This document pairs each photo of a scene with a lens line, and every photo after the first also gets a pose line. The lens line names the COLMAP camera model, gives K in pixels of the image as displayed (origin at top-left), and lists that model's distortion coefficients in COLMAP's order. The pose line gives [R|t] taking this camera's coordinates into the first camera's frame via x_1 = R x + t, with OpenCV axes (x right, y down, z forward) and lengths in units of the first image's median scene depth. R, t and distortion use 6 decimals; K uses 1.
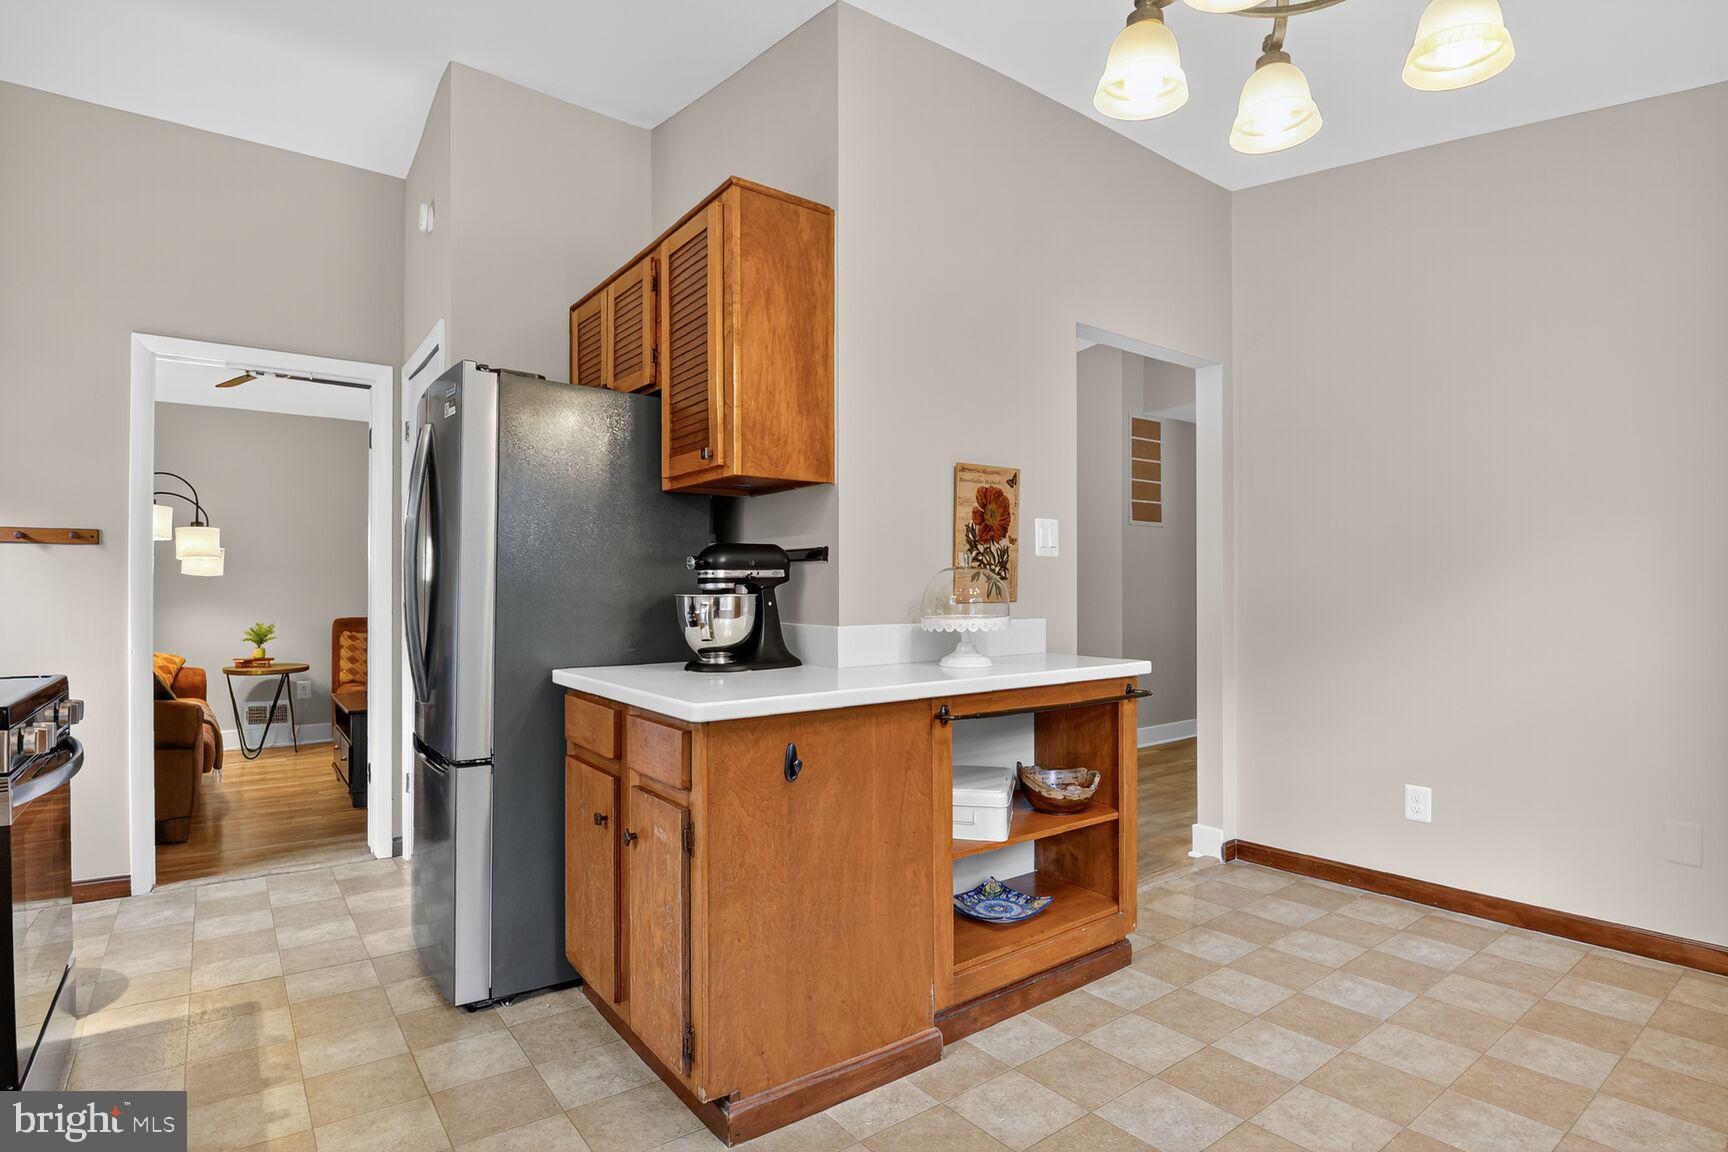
lens RADIAL K [[875.2, 0, 867.9], [0, 875.2, 586.6], [0, 0, 1]] dist [0.003842, -0.024905]
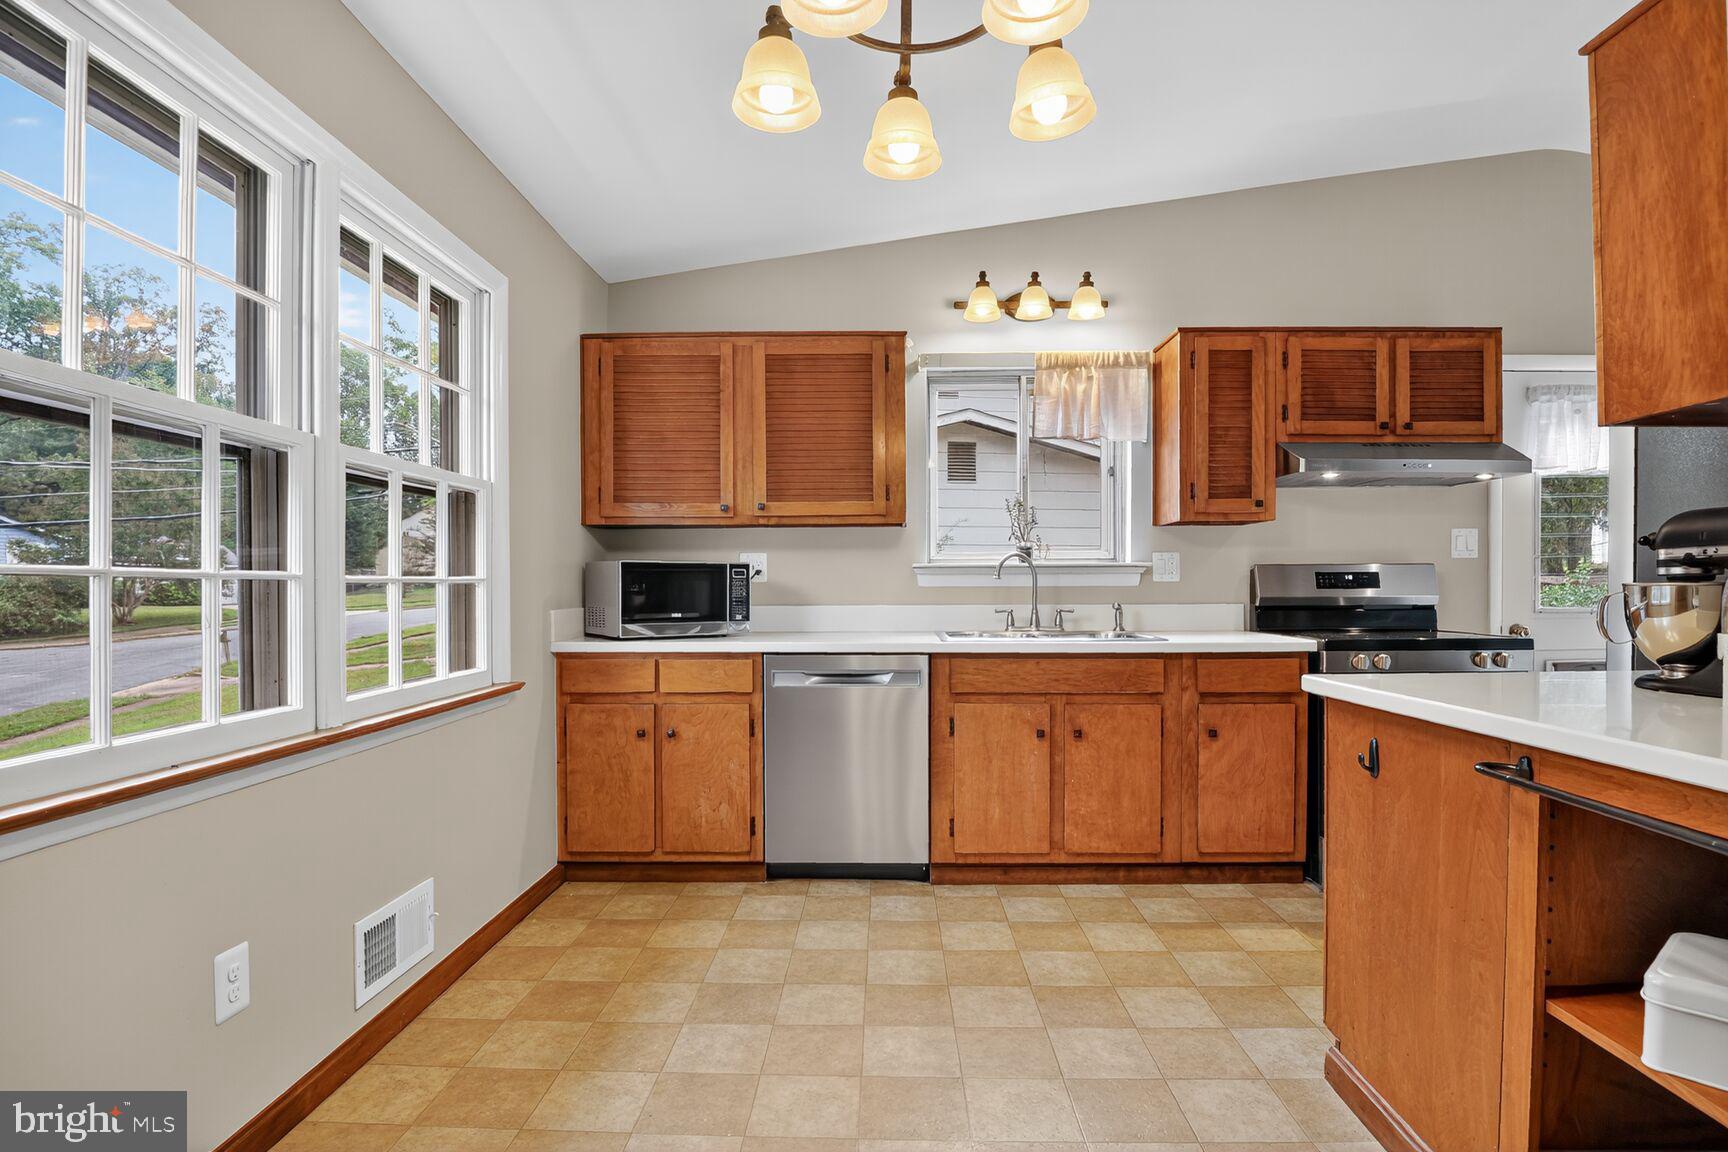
lens RADIAL K [[885.5, 0, 870.3], [0, 885.5, 589.1], [0, 0, 1]] dist [0.000476, -0.024438]
pose [[-0.623955, 0.007874, -0.781421, 0.812562], [0.010639, 0.999942, 0.001581, 0.006074], [0.781388, -0.007327, -0.624002, 0.939270]]
